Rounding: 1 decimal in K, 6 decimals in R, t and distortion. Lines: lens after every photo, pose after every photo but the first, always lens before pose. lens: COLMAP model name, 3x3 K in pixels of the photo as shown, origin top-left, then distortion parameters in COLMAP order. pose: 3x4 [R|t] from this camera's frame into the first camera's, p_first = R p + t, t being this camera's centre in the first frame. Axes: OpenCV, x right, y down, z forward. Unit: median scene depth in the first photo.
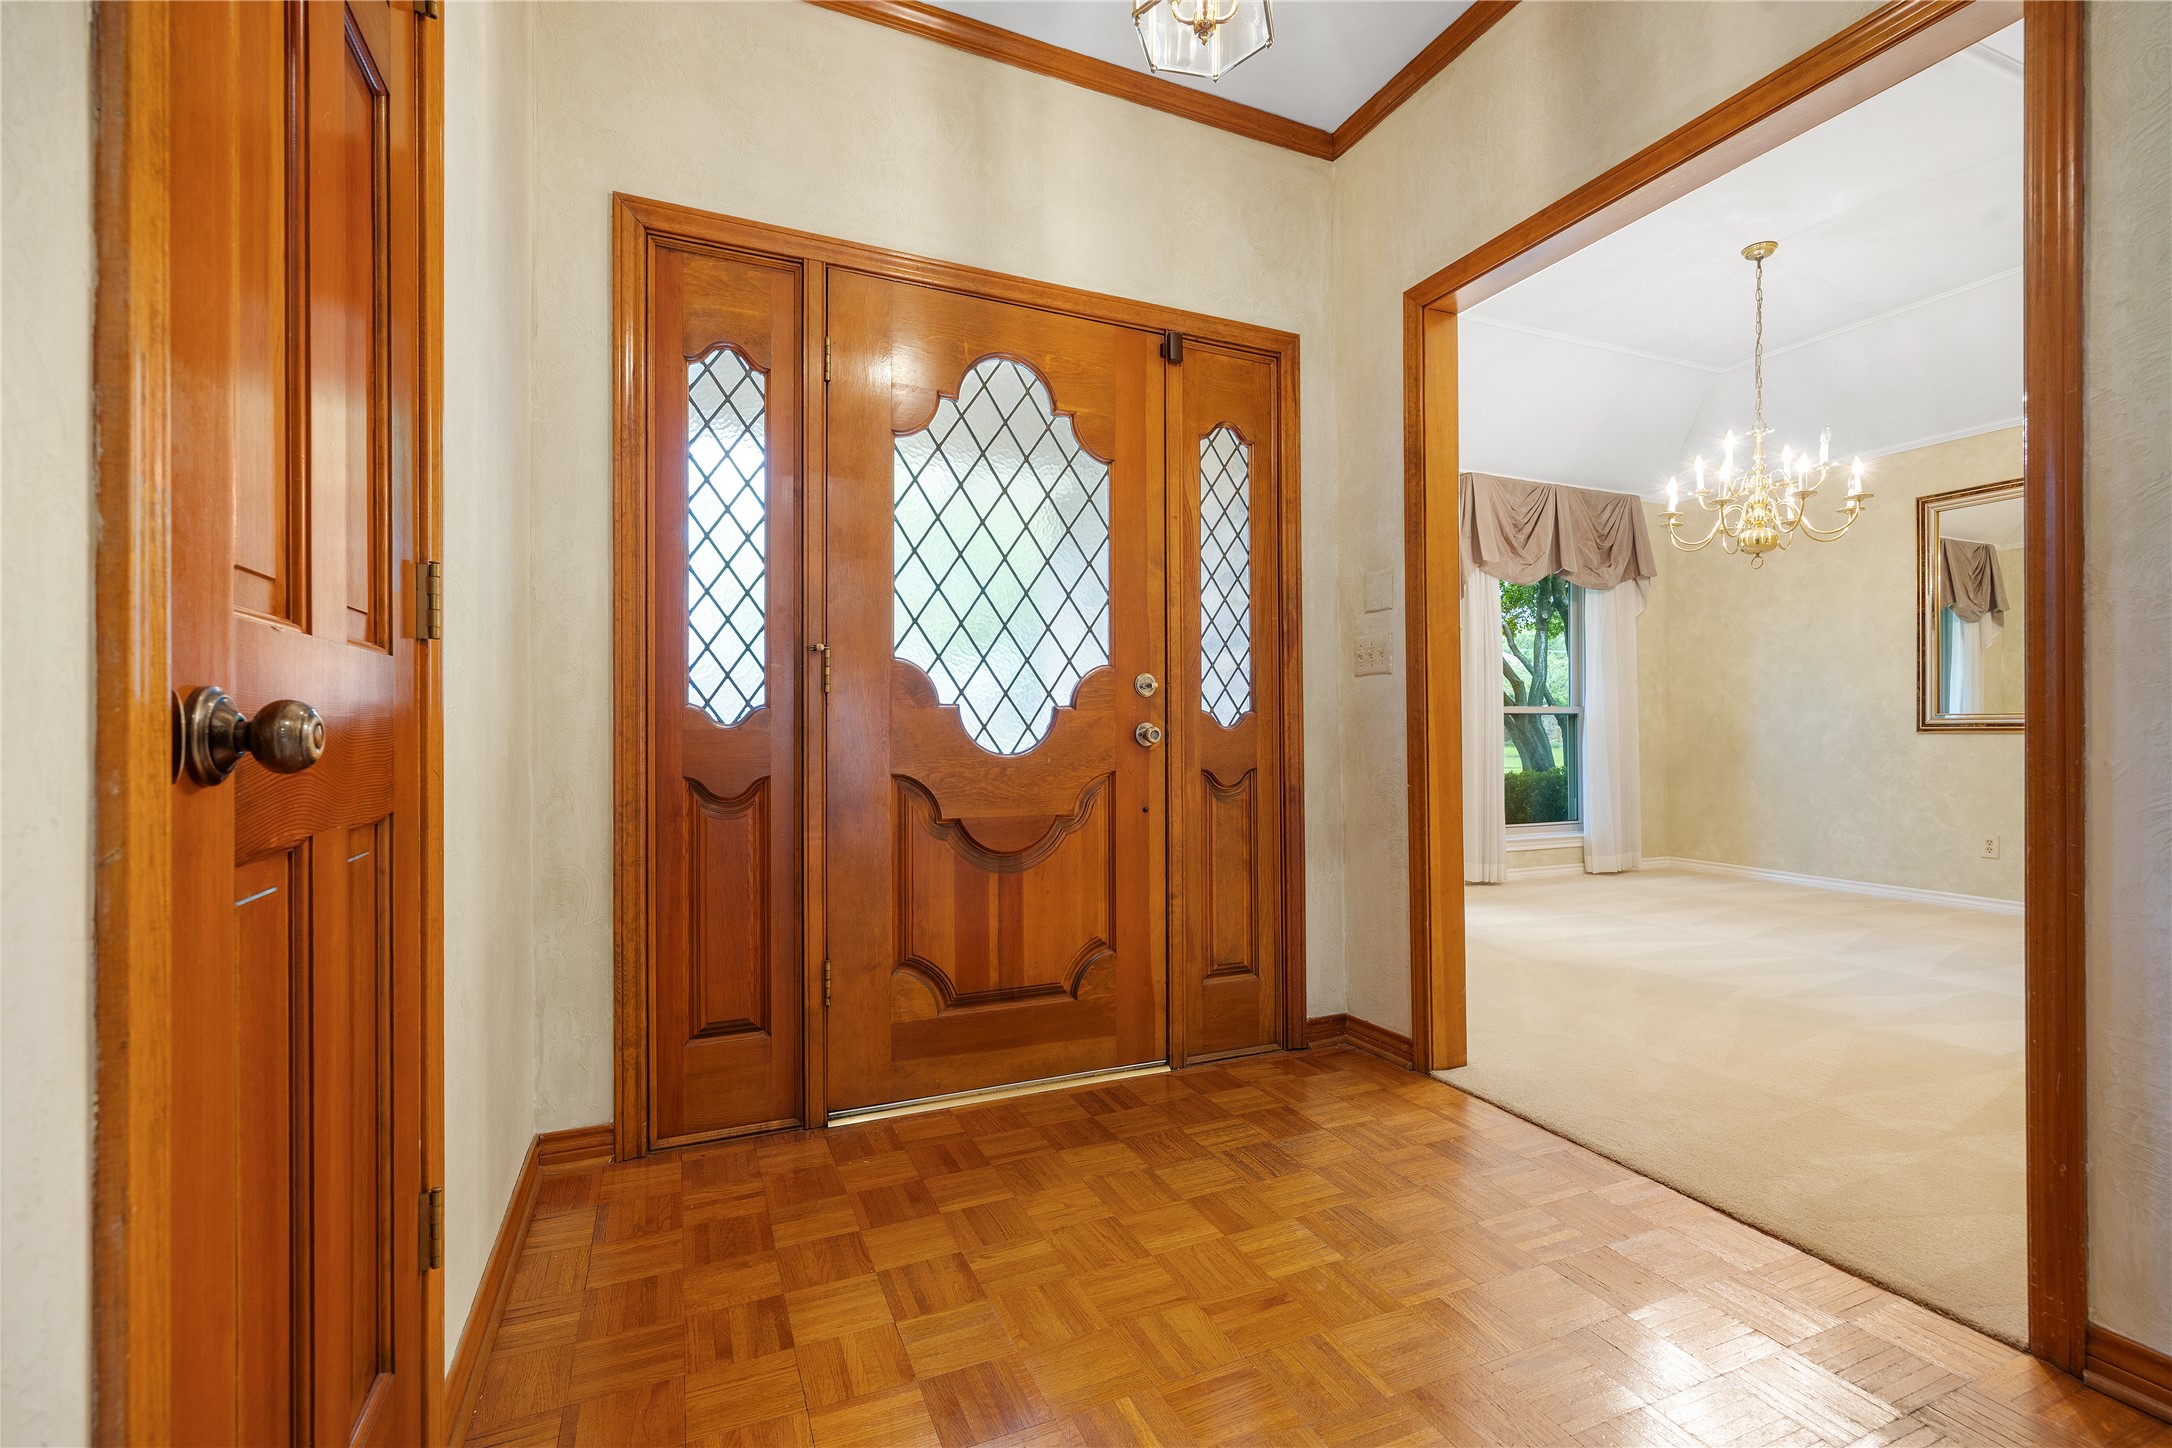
lens RADIAL K [[942.6, 0, 1088.6], [0, 942.6, 722.9], [0, 0, 1]] dist [0.002616, 0.000084]
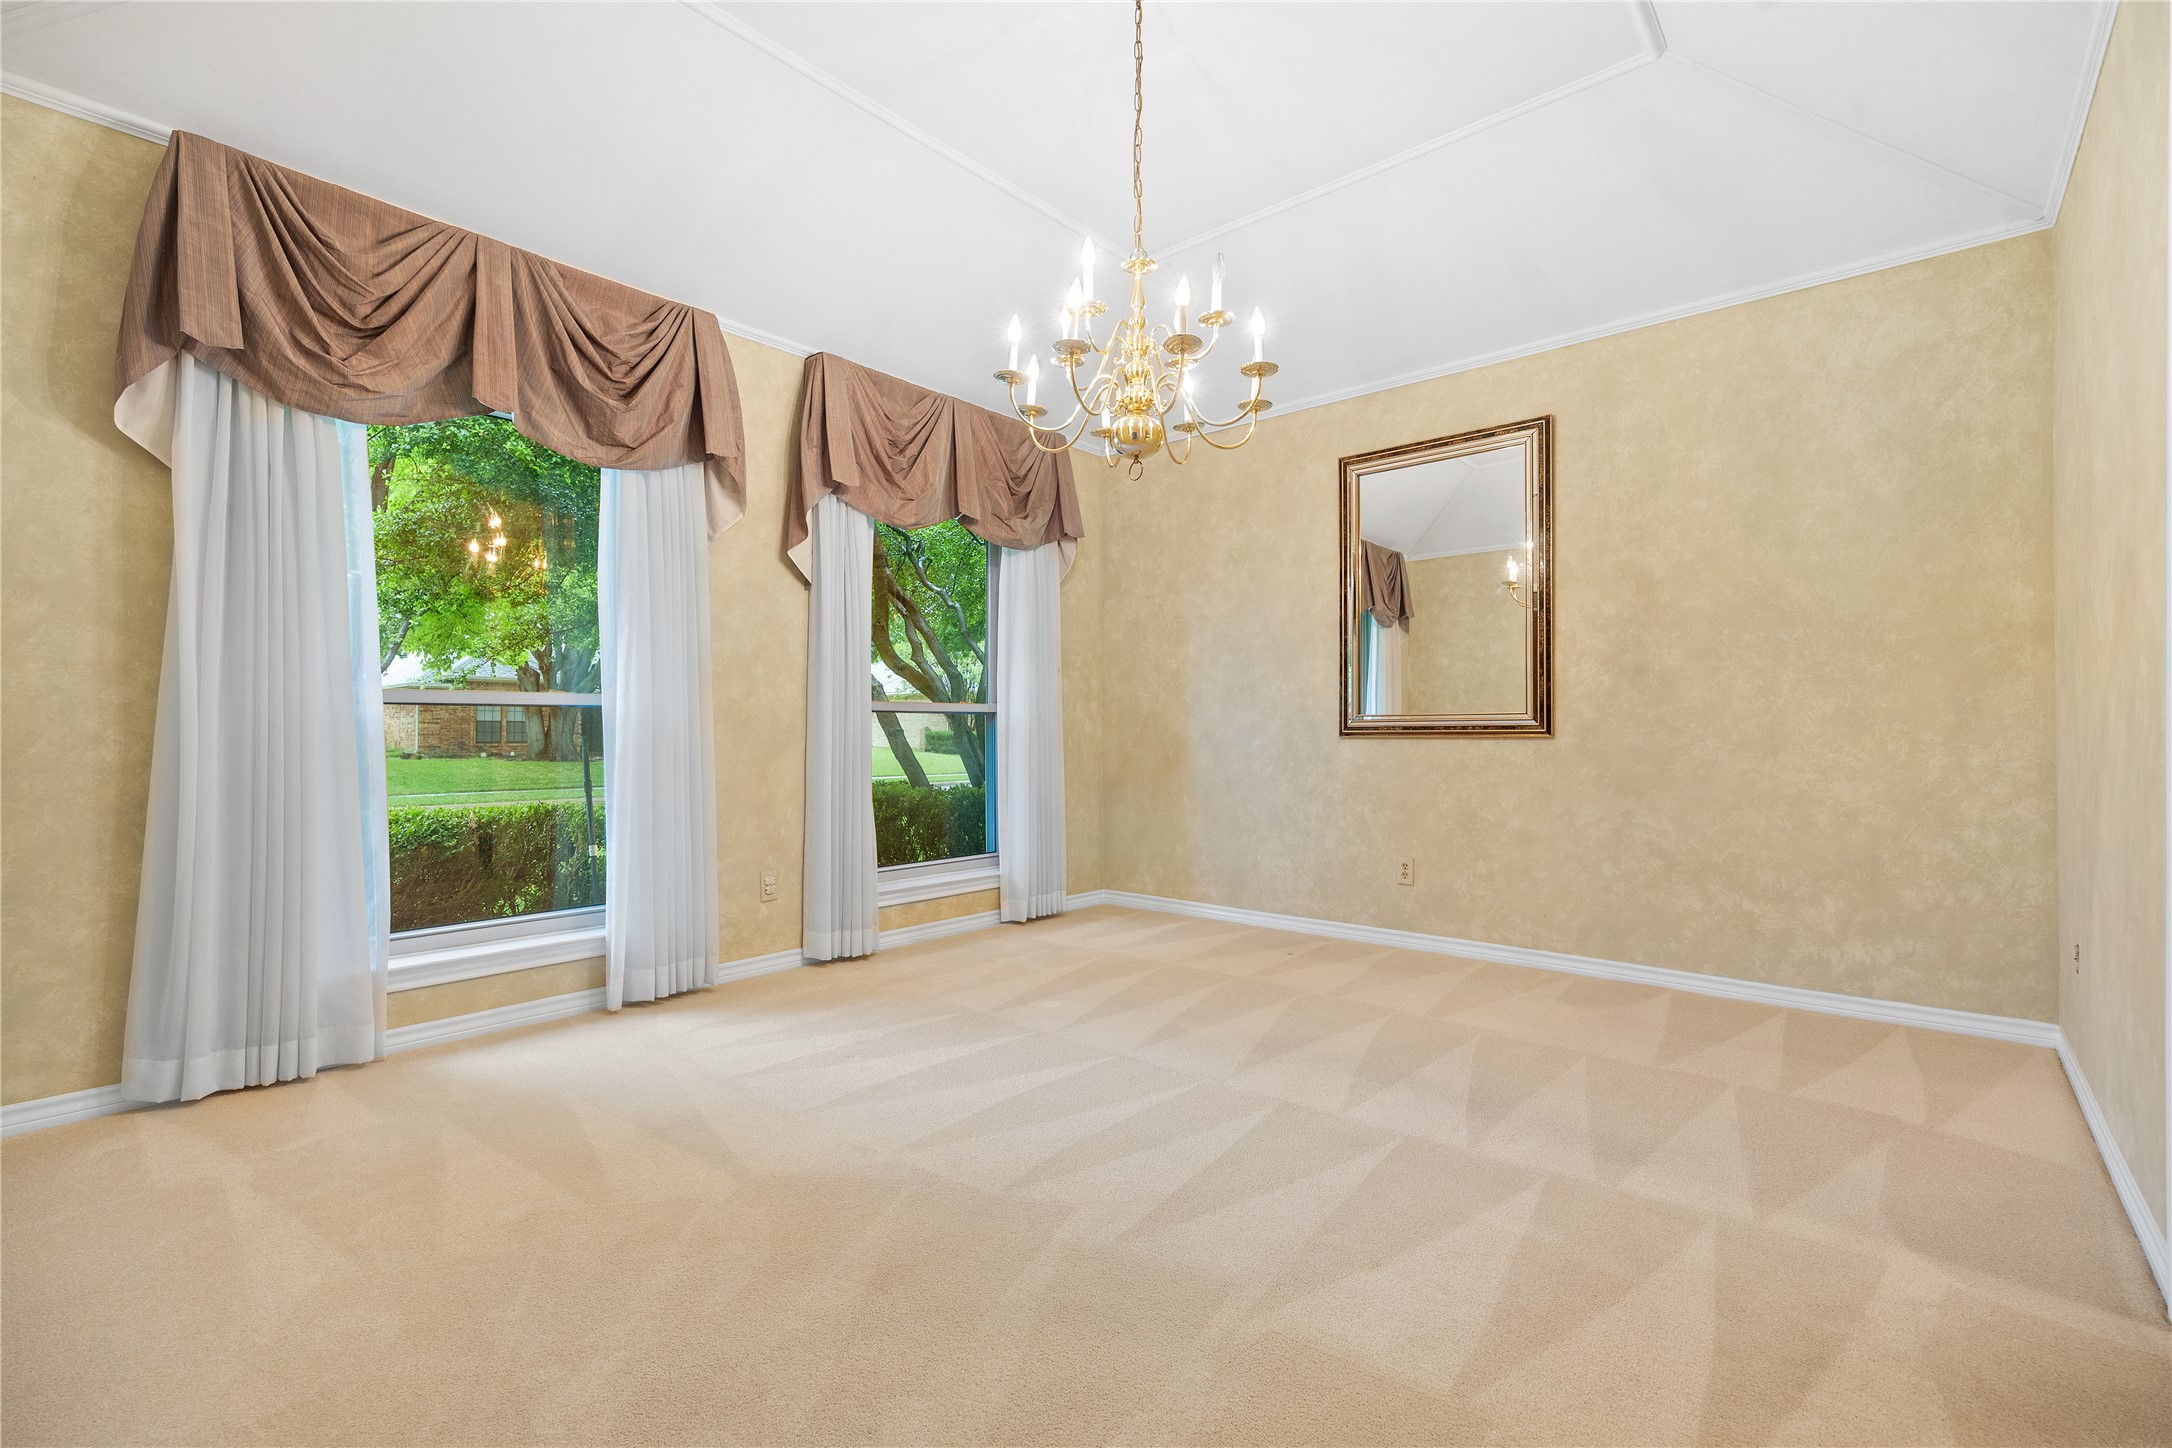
lens RADIAL K [[915.4, 0, 1095.7], [0, 915.4, 722.7], [0, 0, 1]] dist [-0.009127, -0.000144]
pose [[0.901174, 0.004647, 0.433432, 0.290895], [-0.002863, 0.999985, -0.004769, 0.001586], [-0.433447, 0.003056, 0.901174, 0.319025]]
